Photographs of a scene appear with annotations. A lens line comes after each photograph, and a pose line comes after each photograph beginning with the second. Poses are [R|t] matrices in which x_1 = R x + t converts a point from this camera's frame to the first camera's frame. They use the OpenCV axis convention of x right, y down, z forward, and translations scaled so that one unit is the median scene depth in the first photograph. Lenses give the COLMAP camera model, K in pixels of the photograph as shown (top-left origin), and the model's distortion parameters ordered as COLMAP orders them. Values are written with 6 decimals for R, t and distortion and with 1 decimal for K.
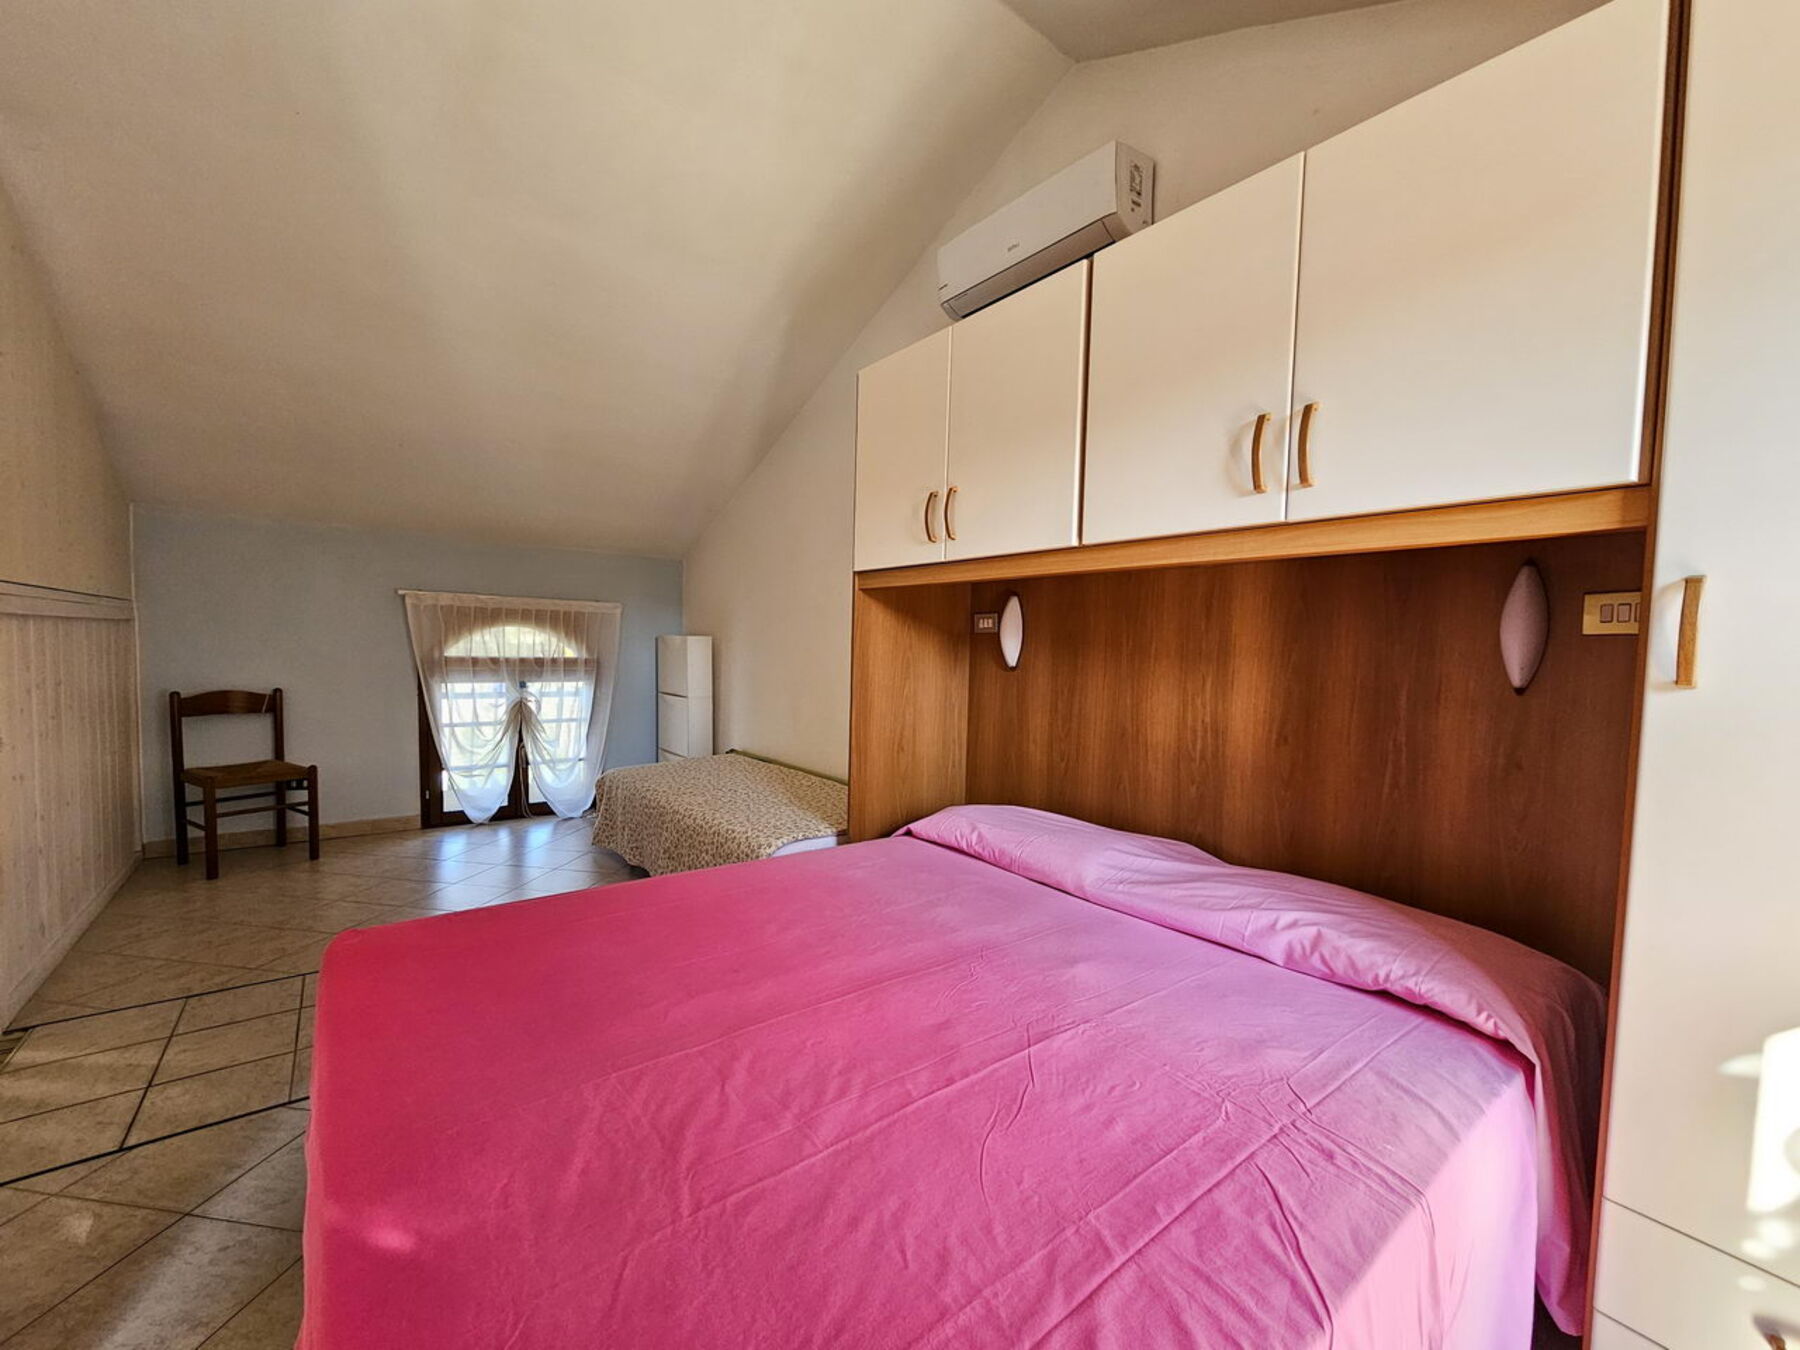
lens RADIAL K [[741.7, 0, 899.6], [0, 741.7, 683.1], [0, 0, 1]] dist [0.003521, -0.001039]
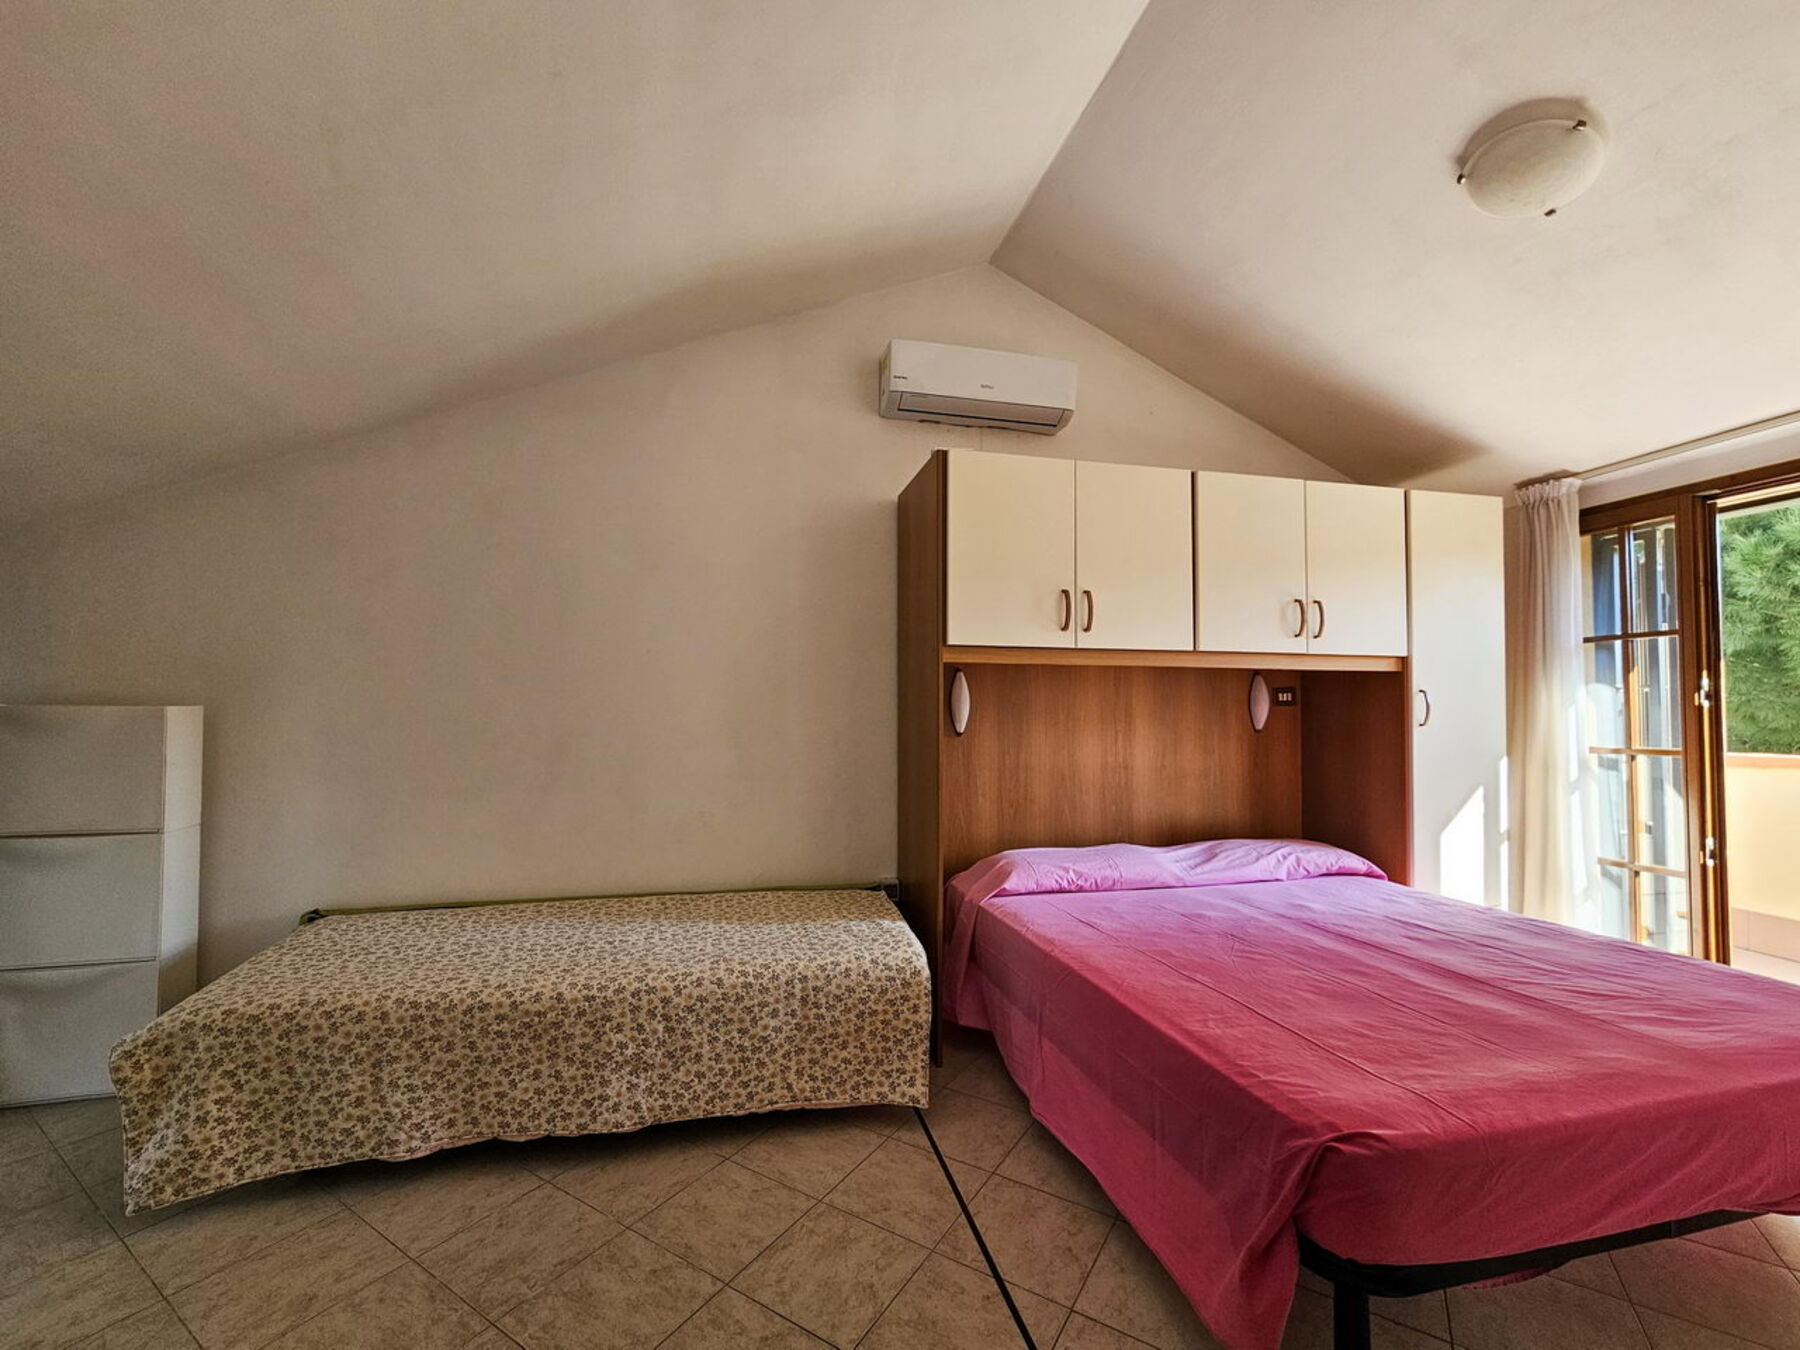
lens RADIAL K [[741.7, 0, 897.3], [0, 741.7, 678.2], [0, 0, 1]] dist [0.003521, -0.001039]
pose [[0.402560, 0.020039, 0.915174, -1.412190], [0.050968, 0.997719, -0.044265, -0.090716], [-0.913974, 0.064464, 0.400620, 0.951184]]
